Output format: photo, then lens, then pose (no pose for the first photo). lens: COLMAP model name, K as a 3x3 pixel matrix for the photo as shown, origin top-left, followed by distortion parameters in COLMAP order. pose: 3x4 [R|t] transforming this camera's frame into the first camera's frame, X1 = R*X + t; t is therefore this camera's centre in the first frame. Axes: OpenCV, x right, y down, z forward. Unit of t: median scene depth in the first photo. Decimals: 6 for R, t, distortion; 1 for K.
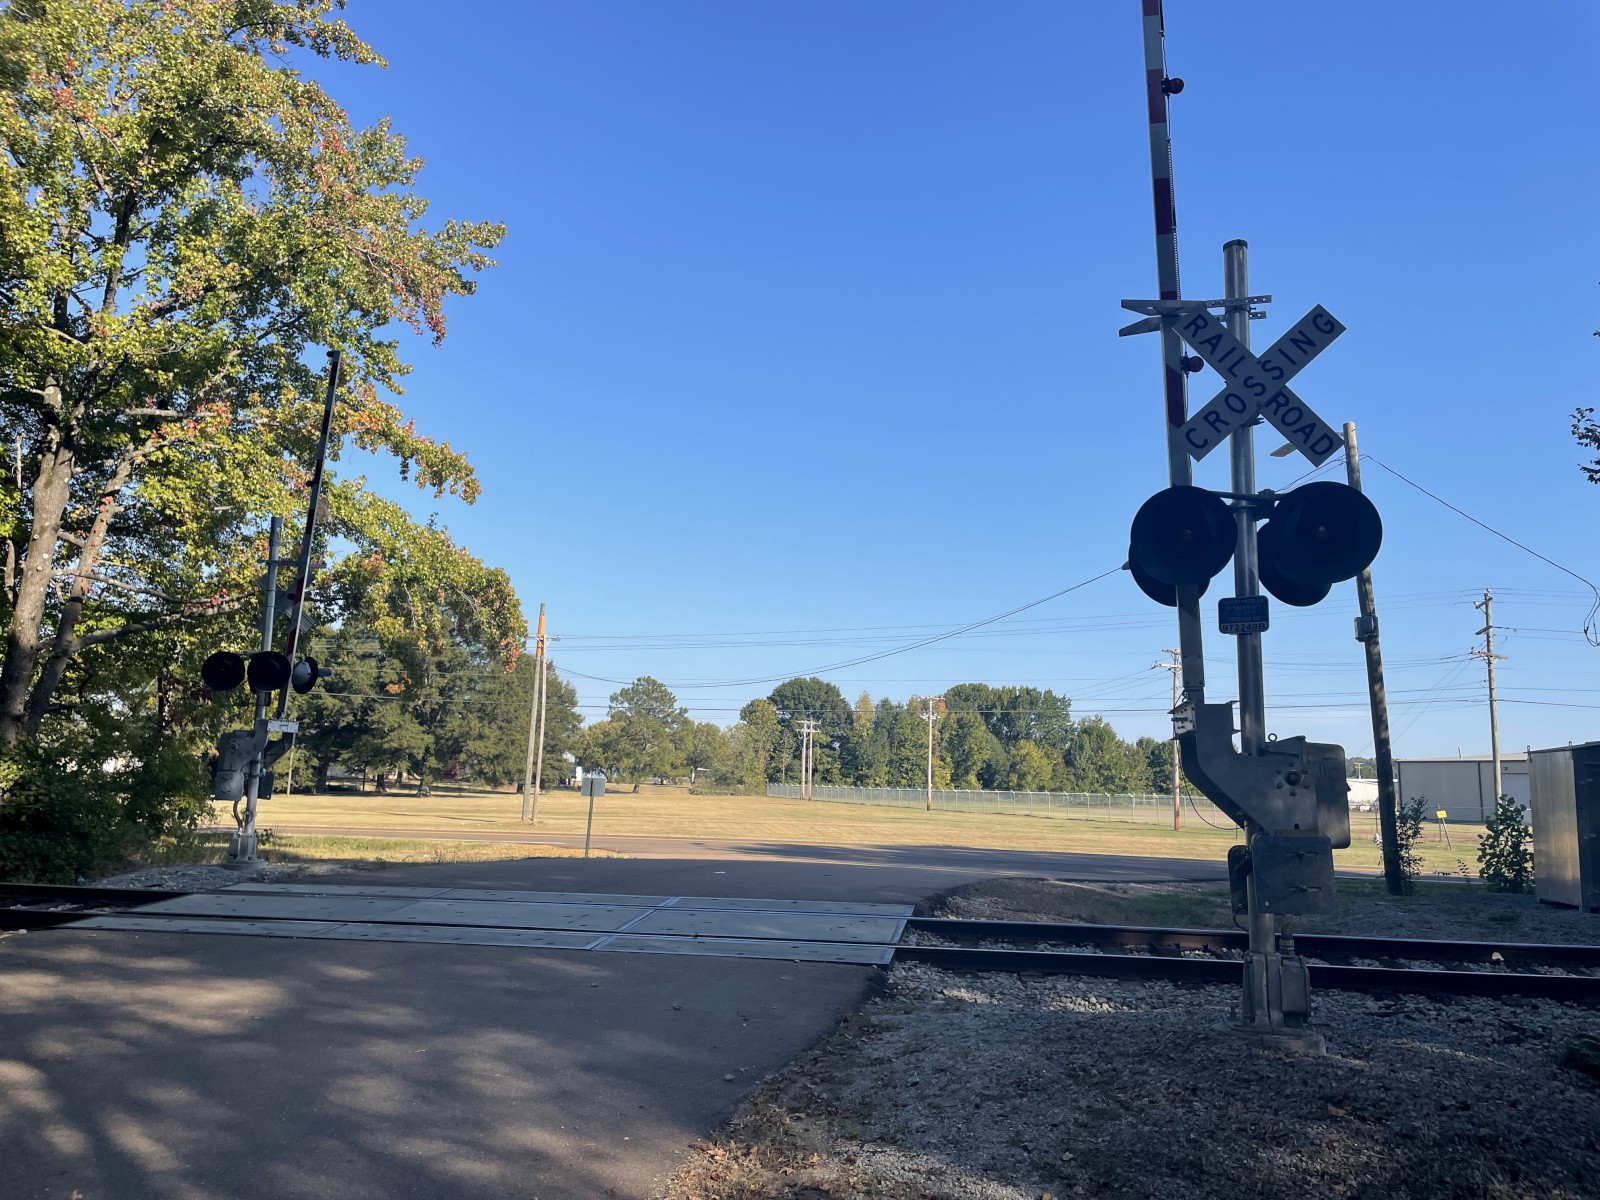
lens RADIAL K [[1186.8, 0, 802.4], [0, 1186.8, 579.7], [0, 0, 1]] dist [0.096621, -0.124593]
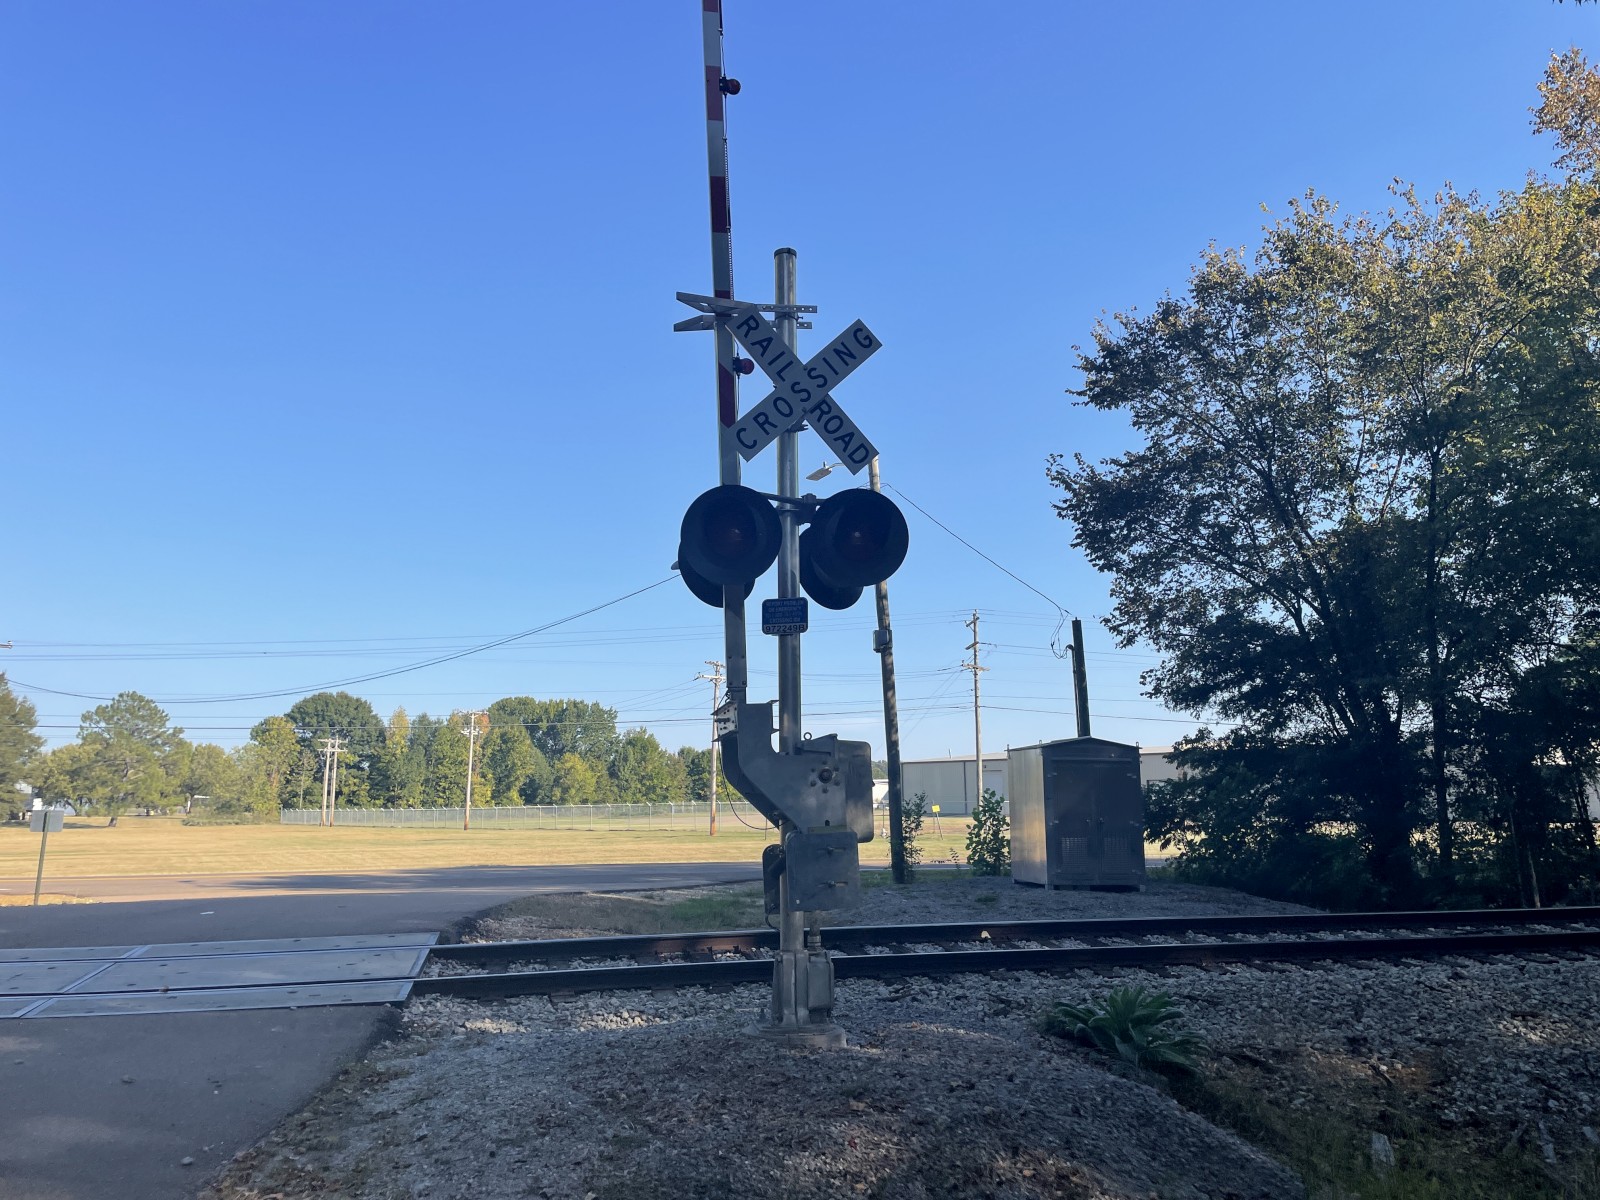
lens RADIAL K [[1186.8, 0, 802.4], [0, 1186.8, 579.7], [0, 0, 1]] dist [0.096621, -0.124593]
pose [[0.930969, 0.031156, 0.363765, 0.006807], [-0.027141, 0.999501, -0.016145, 0.006360], [-0.364087, 0.005158, 0.931351, 0.026705]]
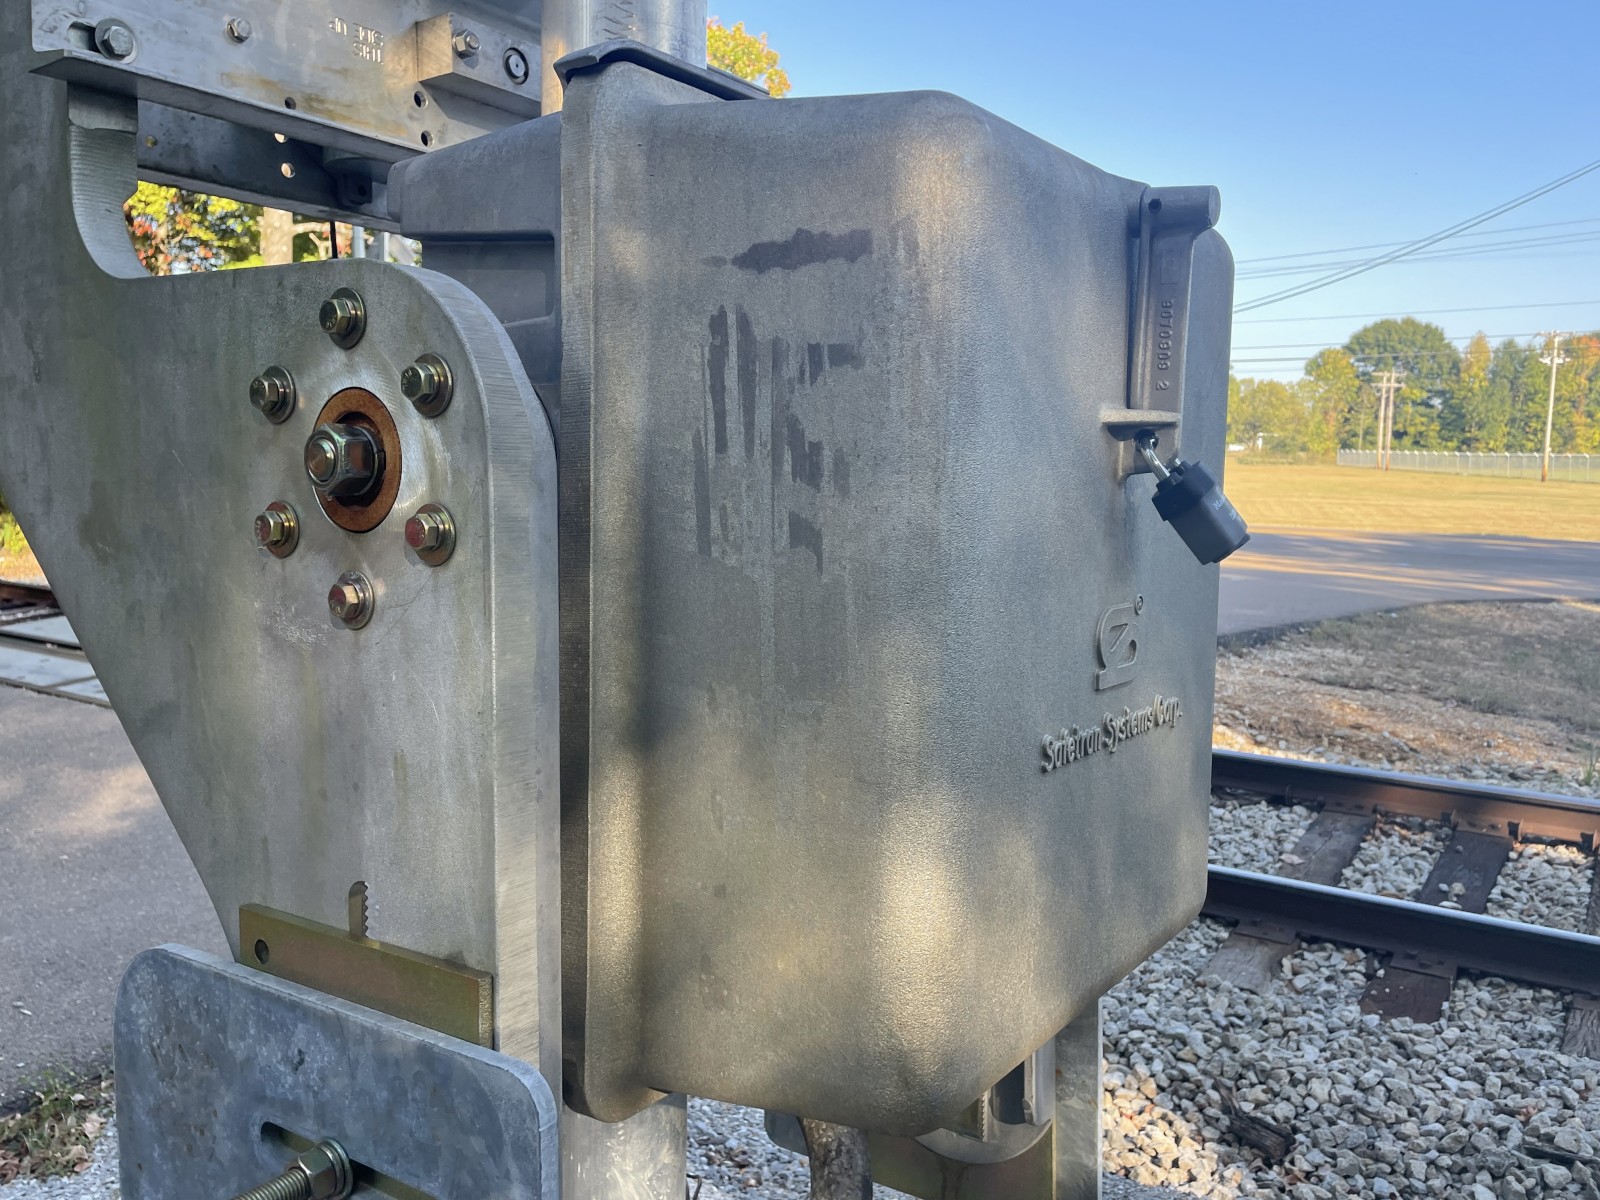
lens RADIAL K [[1250.1, 0, 800.0], [0, 1250.1, 600.0], [0, 0, 1]] dist [0.068552, -0.088246]
pose [[0.898387, 0.037464, -0.437604, 0.201101], [0.087220, 0.961293, 0.261358, 0.062372], [0.430457, -0.272969, 0.860346, 0.378793]]
